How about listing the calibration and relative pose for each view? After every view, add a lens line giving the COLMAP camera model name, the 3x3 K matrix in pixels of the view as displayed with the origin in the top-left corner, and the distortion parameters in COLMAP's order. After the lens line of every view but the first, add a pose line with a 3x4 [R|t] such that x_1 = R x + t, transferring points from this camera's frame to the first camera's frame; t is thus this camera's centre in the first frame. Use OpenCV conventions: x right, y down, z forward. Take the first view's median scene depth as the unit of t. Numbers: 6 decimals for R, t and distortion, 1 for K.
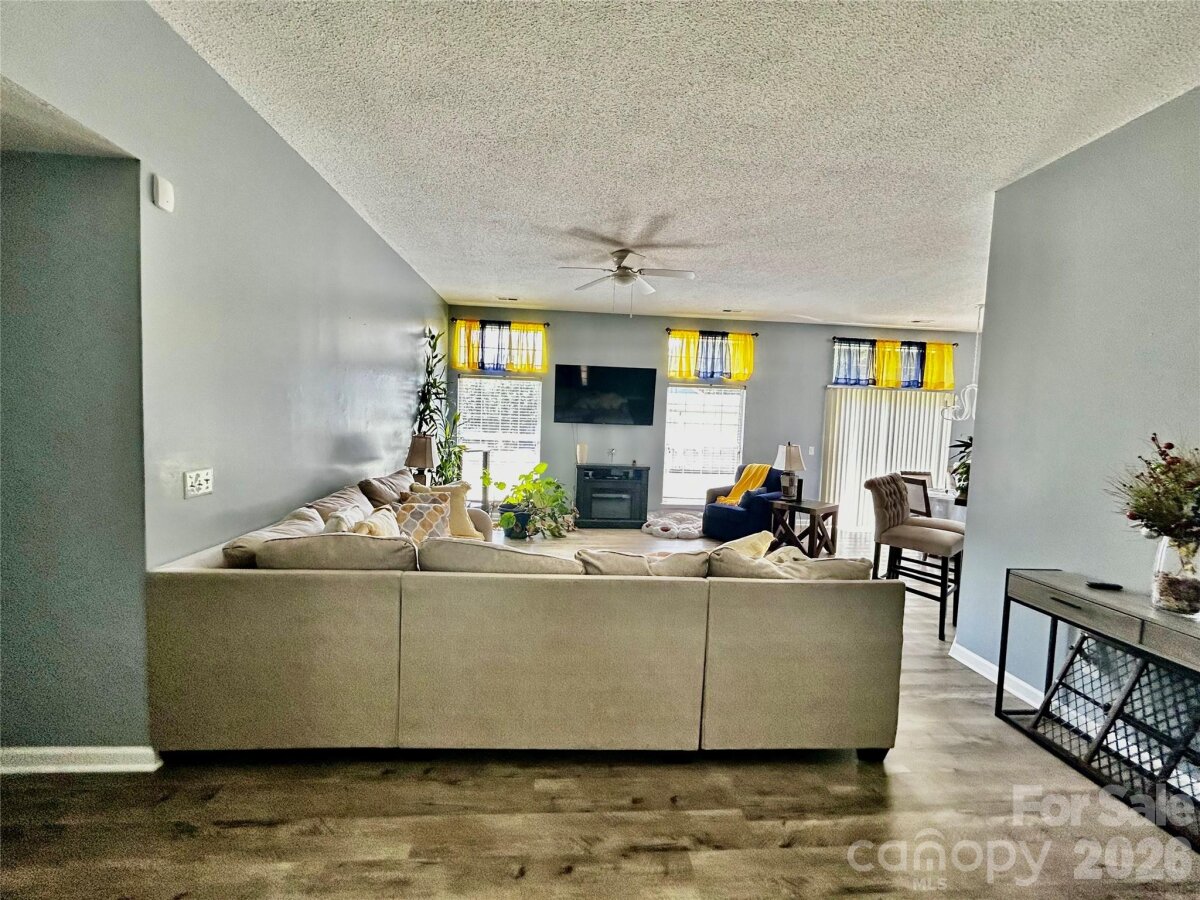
lens RADIAL K [[485.5, 0, 597.8], [0, 485.5, 450.2], [0, 0, 1]] dist [0.000508, 0.000431]
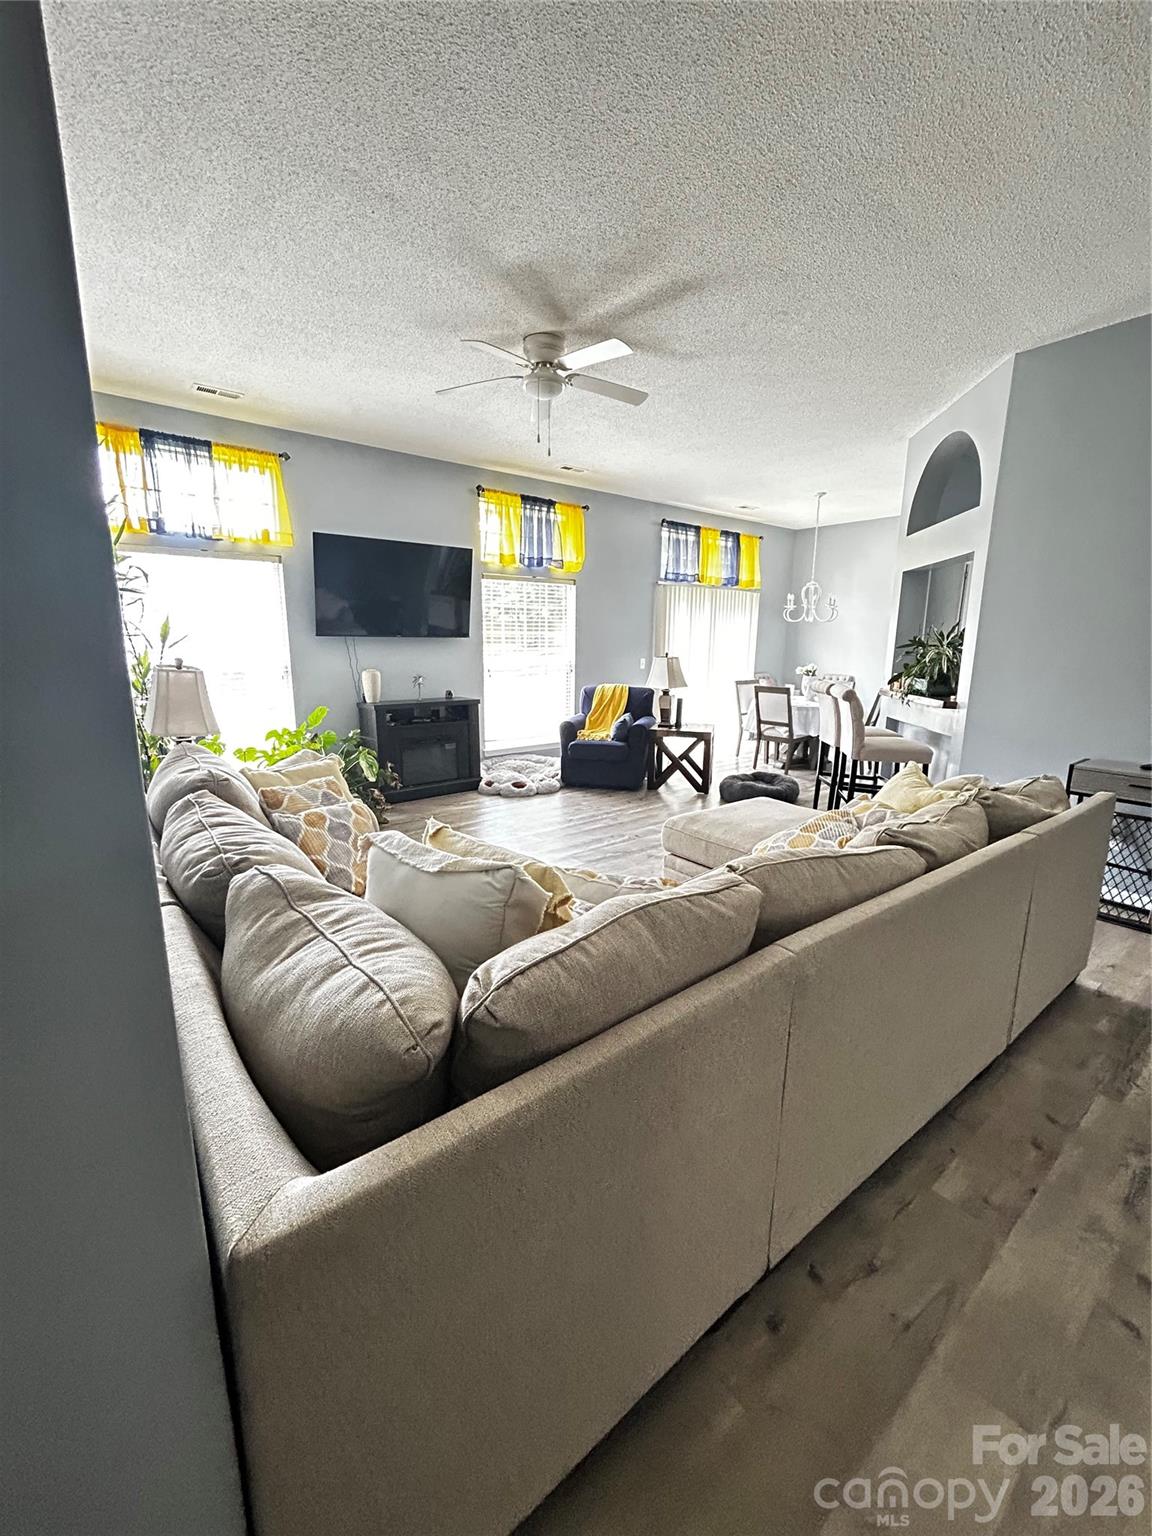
lens RADIAL K [[621.4, 0, 567.5], [0, 621.4, 764.7], [0, 0, 1]] dist [0.000508, 0.000431]
pose [[0.829770, -0.138997, 0.540520, -0.266203], [0.059001, 0.984910, 0.162698, -0.008911], [-0.554979, -0.103111, 0.825449, 0.195180]]
